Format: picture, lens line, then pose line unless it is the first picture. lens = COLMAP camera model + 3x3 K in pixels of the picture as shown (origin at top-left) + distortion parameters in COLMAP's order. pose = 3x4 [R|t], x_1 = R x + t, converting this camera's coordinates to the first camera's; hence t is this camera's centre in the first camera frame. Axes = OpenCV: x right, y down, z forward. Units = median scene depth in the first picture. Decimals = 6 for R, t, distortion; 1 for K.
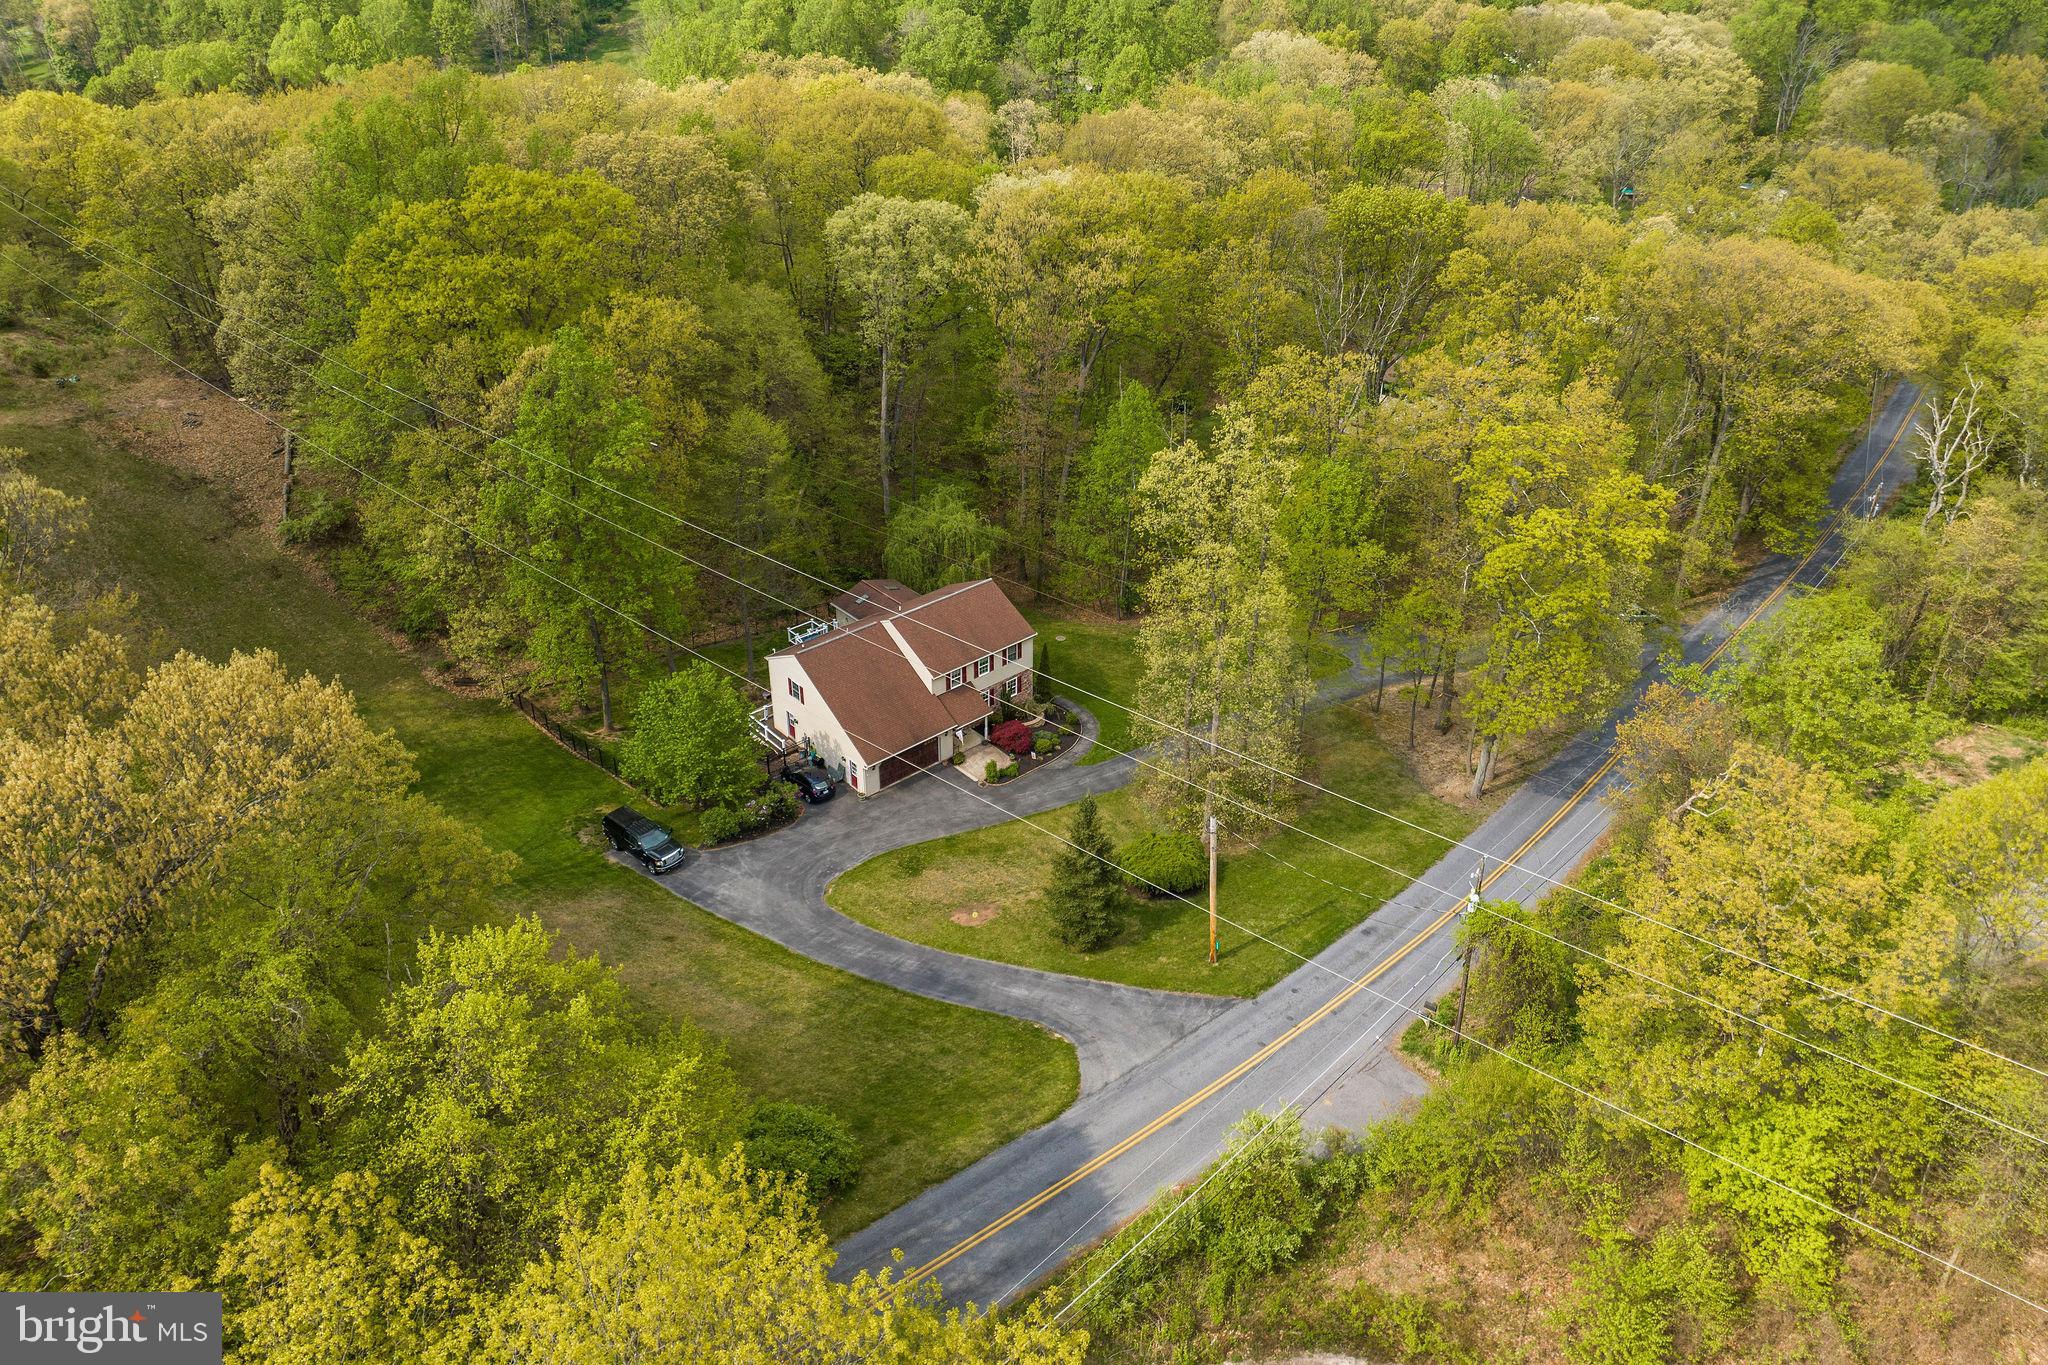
lens RADIAL K [[1463.6, 0, 1024.0], [0, 1463.6, 602.2], [0, 0, 1]] dist [-0.030968, 0.005919]
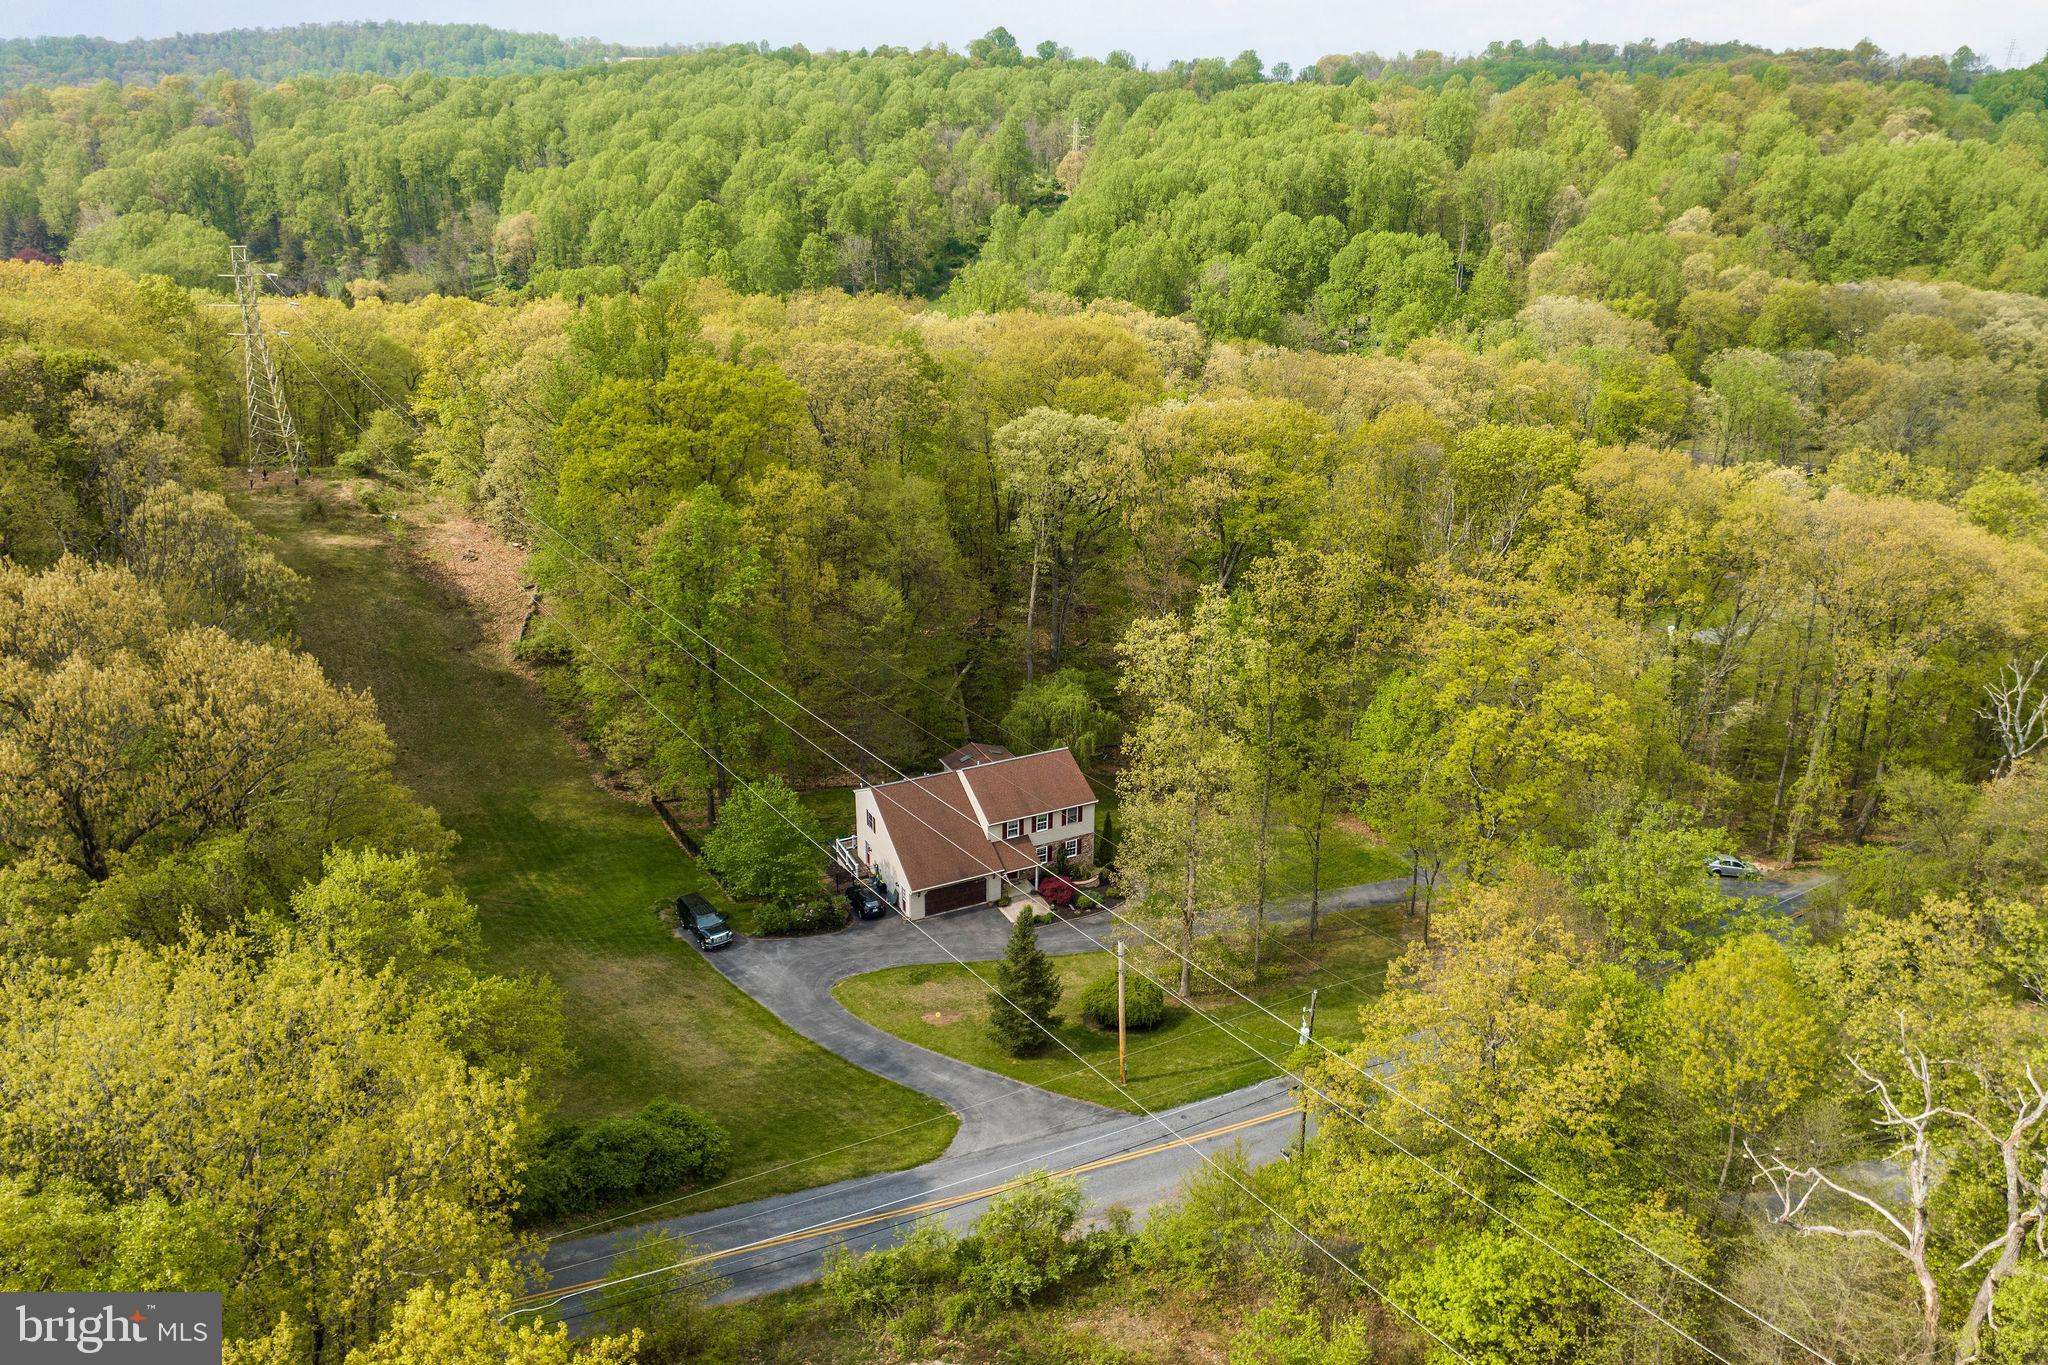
lens RADIAL K [[1463.6, 0, 1013.2], [0, 1463.6, 701.8], [0, 0, 1]] dist [-0.030968, 0.005919]
pose [[0.965839, 0.104195, -0.237274, 0.210801], [-0.127278, 0.988296, -0.084097, 0.051141], [0.225735, 0.111424, 0.967796, -0.078110]]
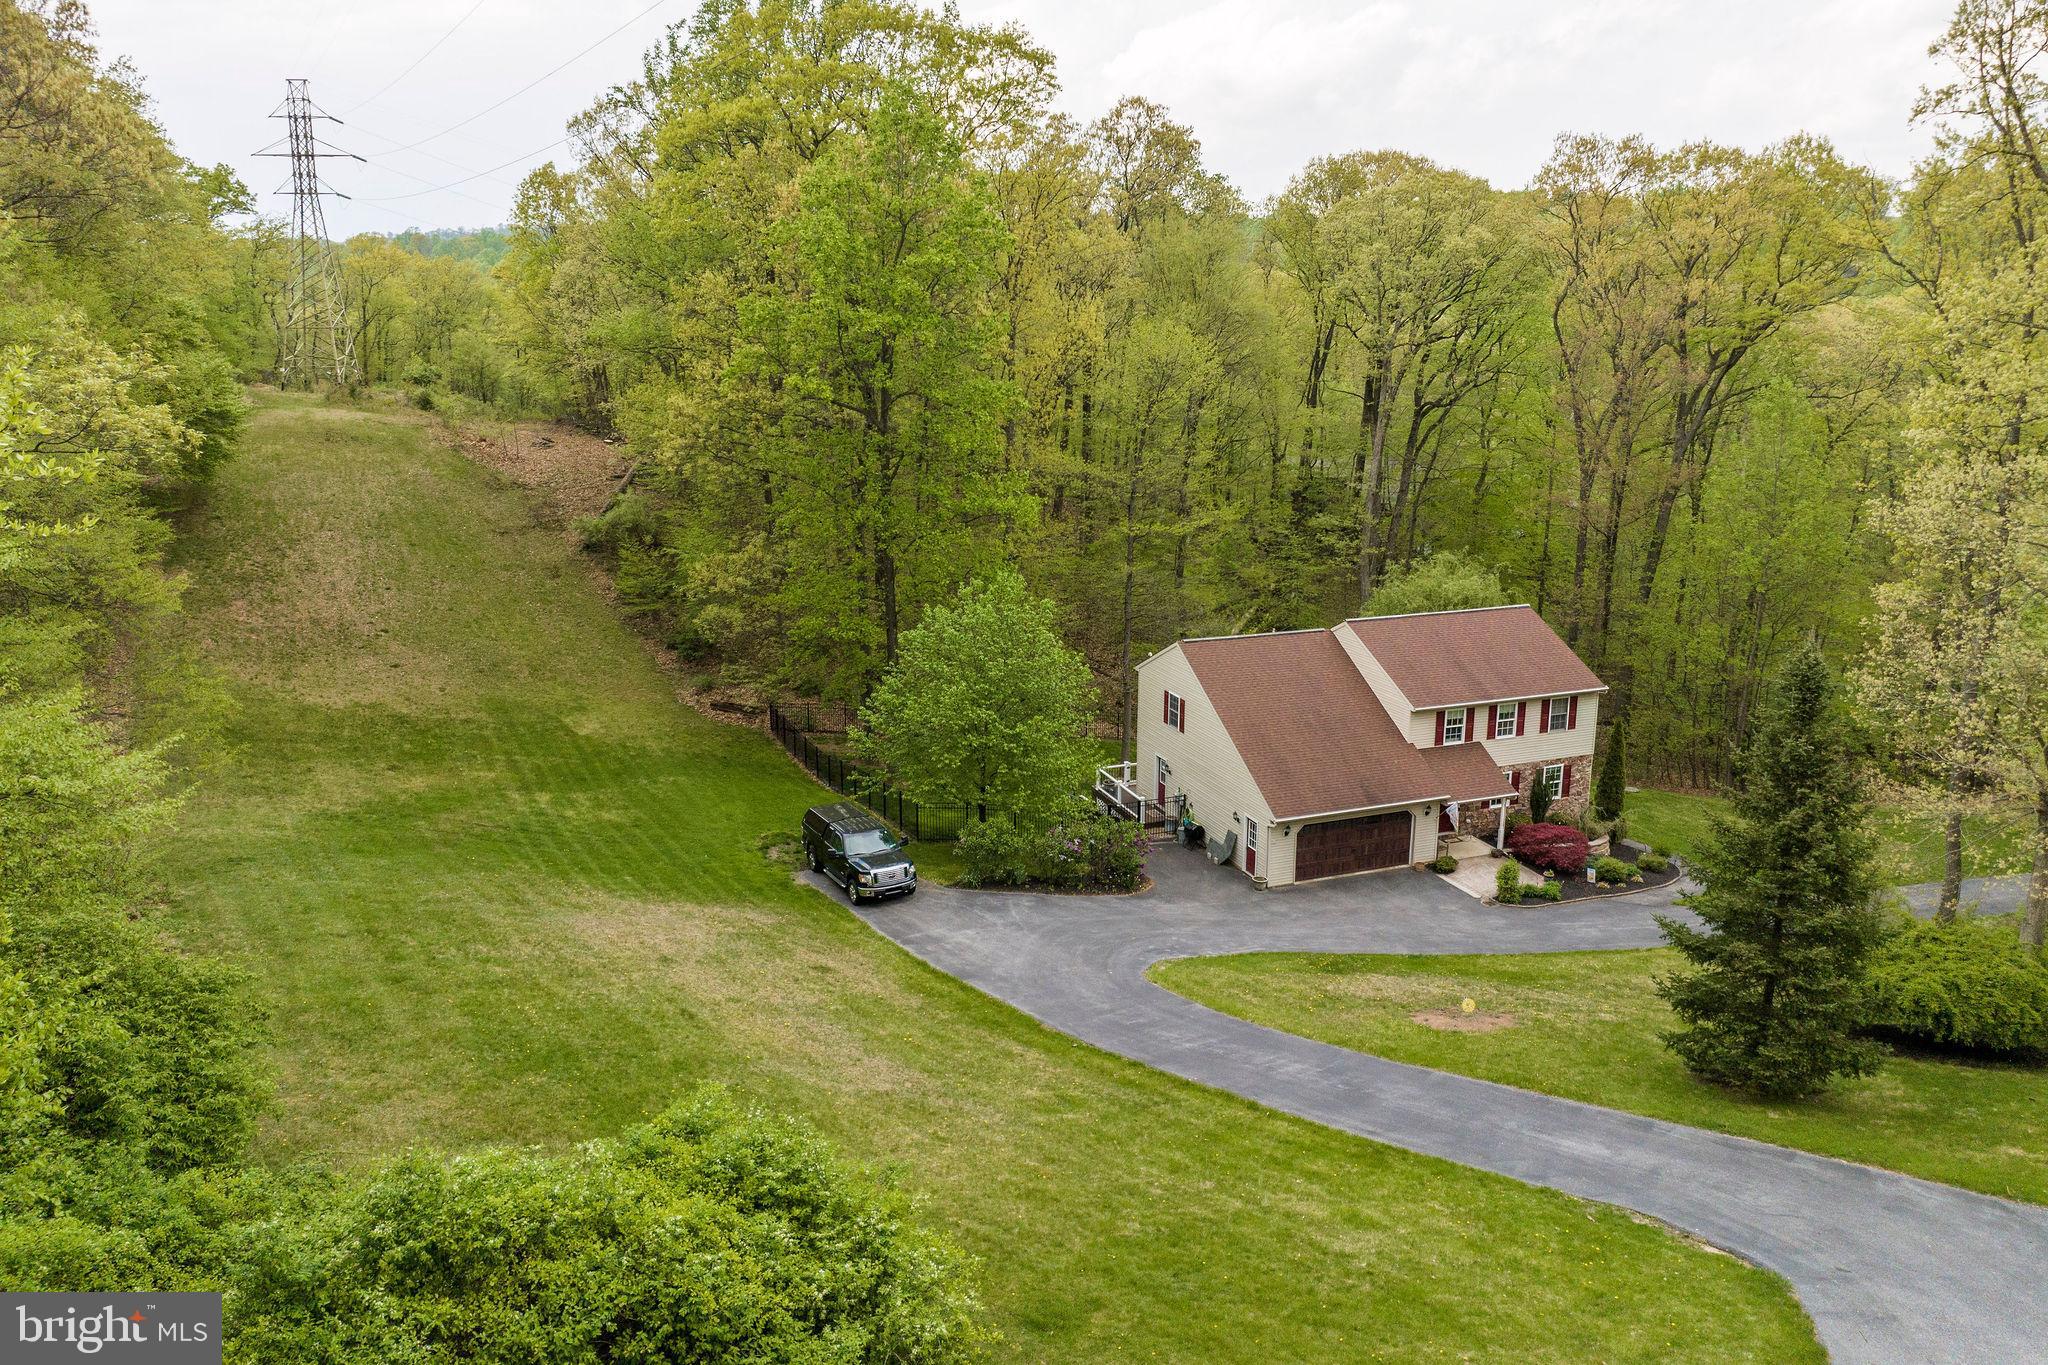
lens RADIAL K [[1463.6, 0, 1015.4], [0, 1463.6, 626.6], [0, 0, 1]] dist [-0.030968, 0.005919]
pose [[0.937398, 0.075612, -0.339953, -0.017036], [-0.167814, 0.953415, -0.250678, 0.190490], [0.305162, 0.292033, 0.906417, 0.436371]]
